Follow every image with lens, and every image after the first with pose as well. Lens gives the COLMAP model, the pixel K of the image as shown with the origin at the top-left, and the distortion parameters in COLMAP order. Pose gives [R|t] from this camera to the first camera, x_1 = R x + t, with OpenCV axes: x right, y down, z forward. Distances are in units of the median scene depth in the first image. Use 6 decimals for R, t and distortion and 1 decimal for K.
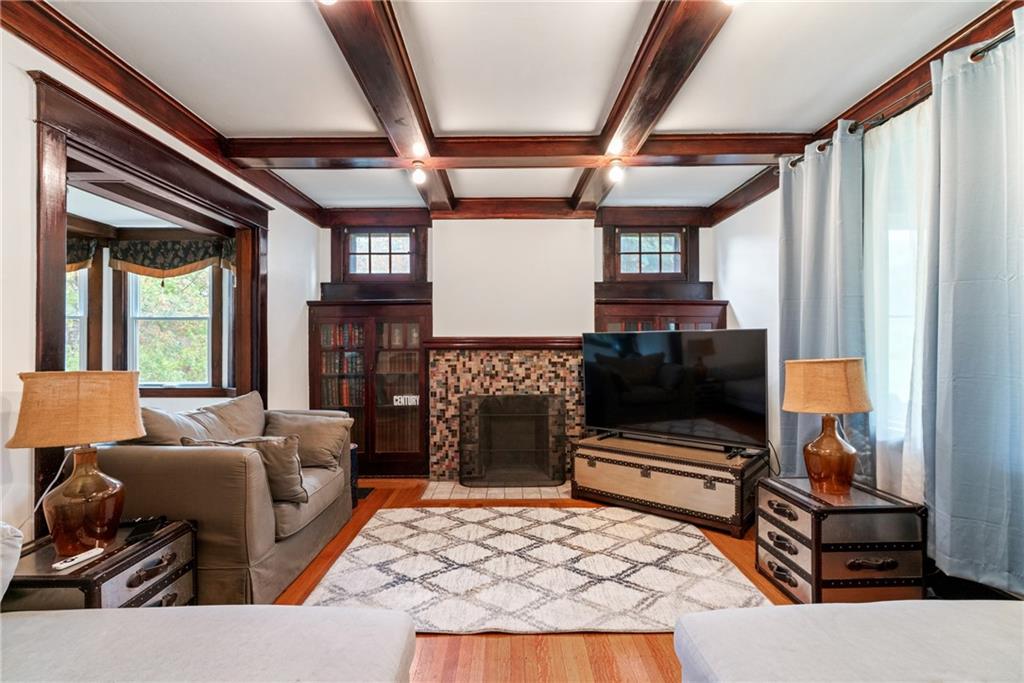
lens RADIAL K [[467.1, 0, 514.0], [0, 467.1, 345.9], [0, 0, 1]] dist [0.001342, 0.000822]
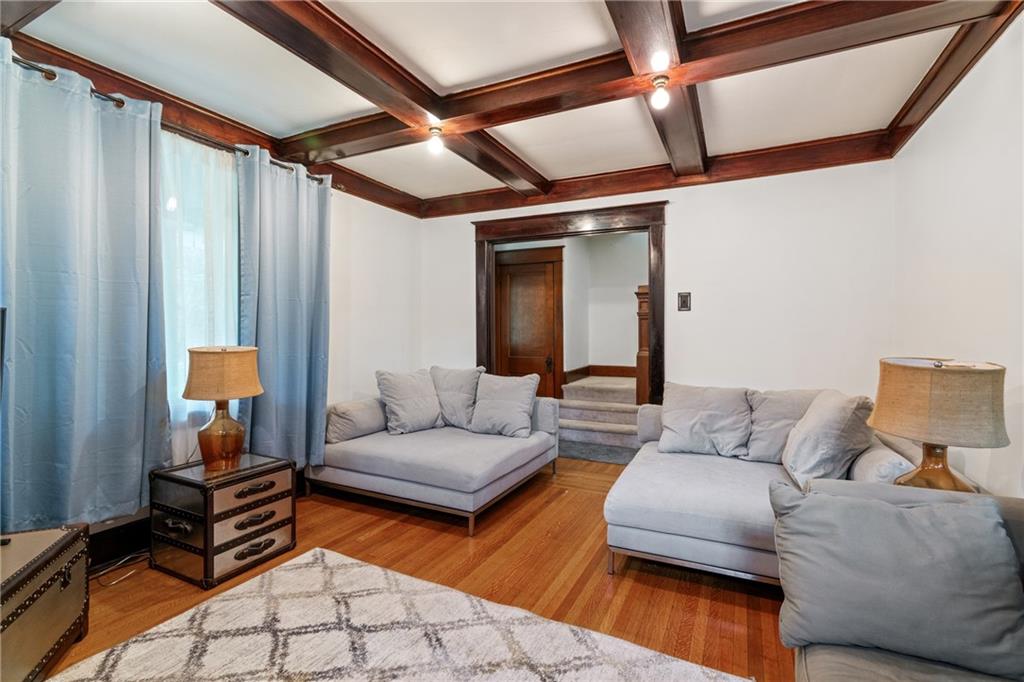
lens RADIAL K [[467.1, 0, 514.0], [0, 467.1, 336.6], [0, 0, 1]] dist [0.001342, 0.000822]
pose [[-0.891745, 0.003432, 0.452526, -0.387483], [0.004000, 0.999992, 0.000299, 0.003547], [-0.452521, 0.002077, -0.891751, 1.492608]]
